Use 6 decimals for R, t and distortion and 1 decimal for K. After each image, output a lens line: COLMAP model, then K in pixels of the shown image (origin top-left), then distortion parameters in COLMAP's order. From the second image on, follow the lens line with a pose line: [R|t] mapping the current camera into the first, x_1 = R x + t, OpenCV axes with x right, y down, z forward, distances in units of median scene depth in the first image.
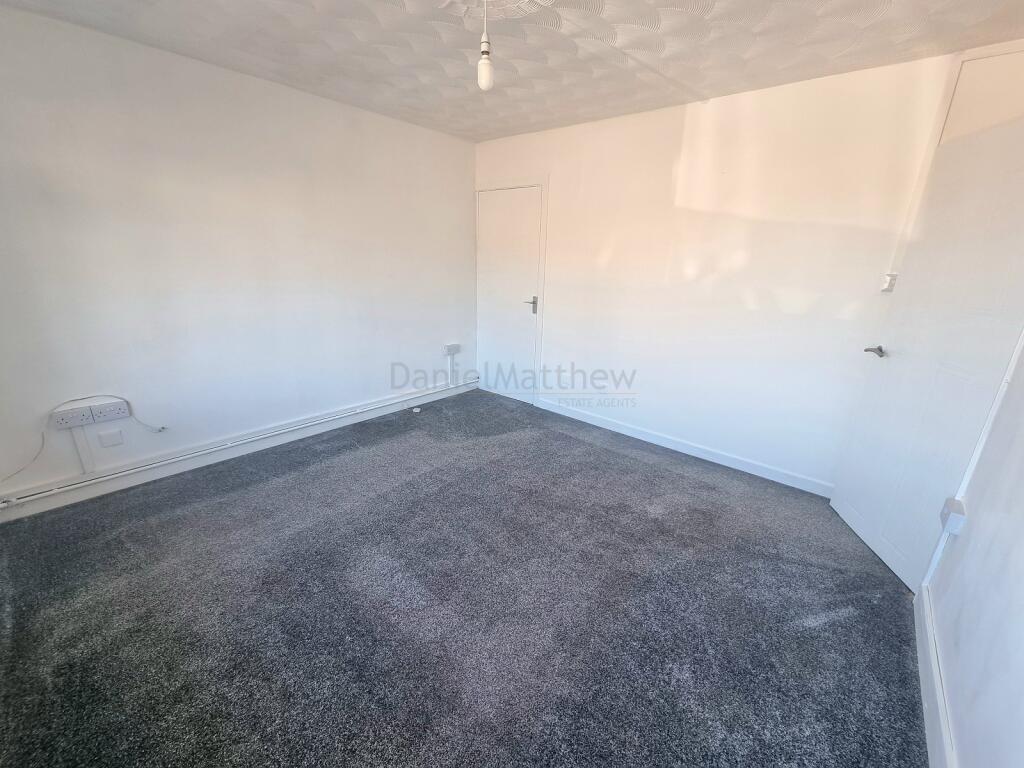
lens RADIAL K [[422.6, 0, 516.9], [0, 422.6, 394.1], [0, 0, 1]] dist [-0.000003, 0.000459]
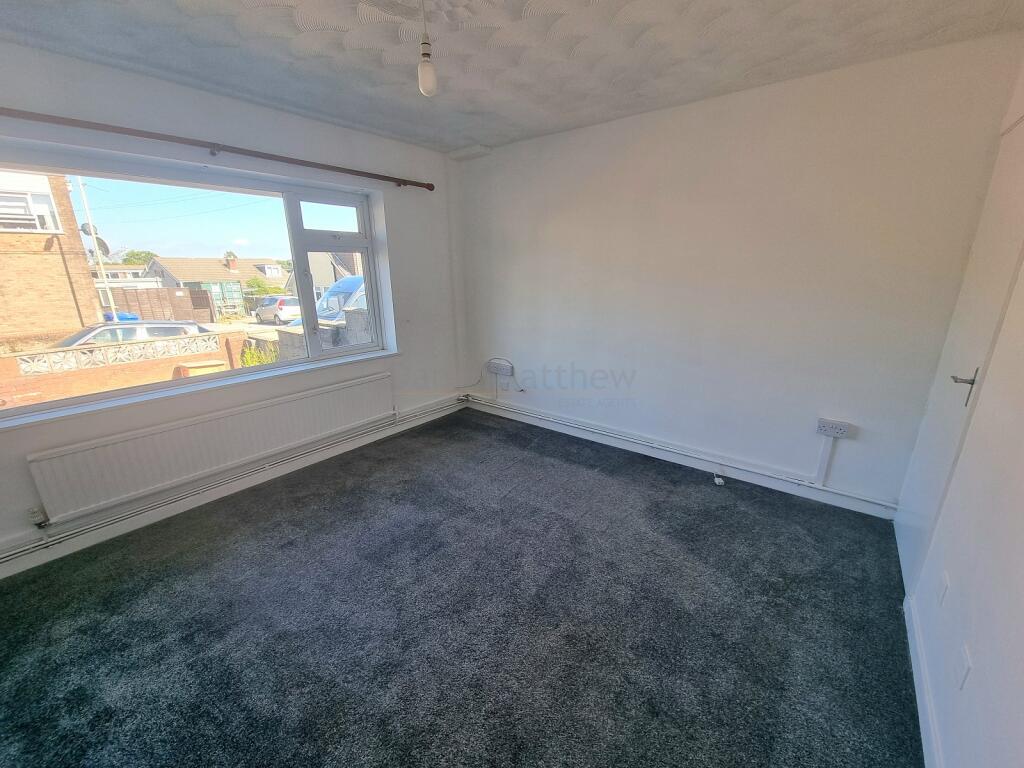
lens RADIAL K [[422.6, 0, 516.9], [0, 422.6, 394.1], [0, 0, 1]] dist [-0.000003, 0.000459]
pose [[0.042333, 0.261651, -0.964234, 0.607933], [-0.296832, 0.924815, 0.237923, -0.251242], [0.953991, 0.276143, 0.116817, 0.774808]]
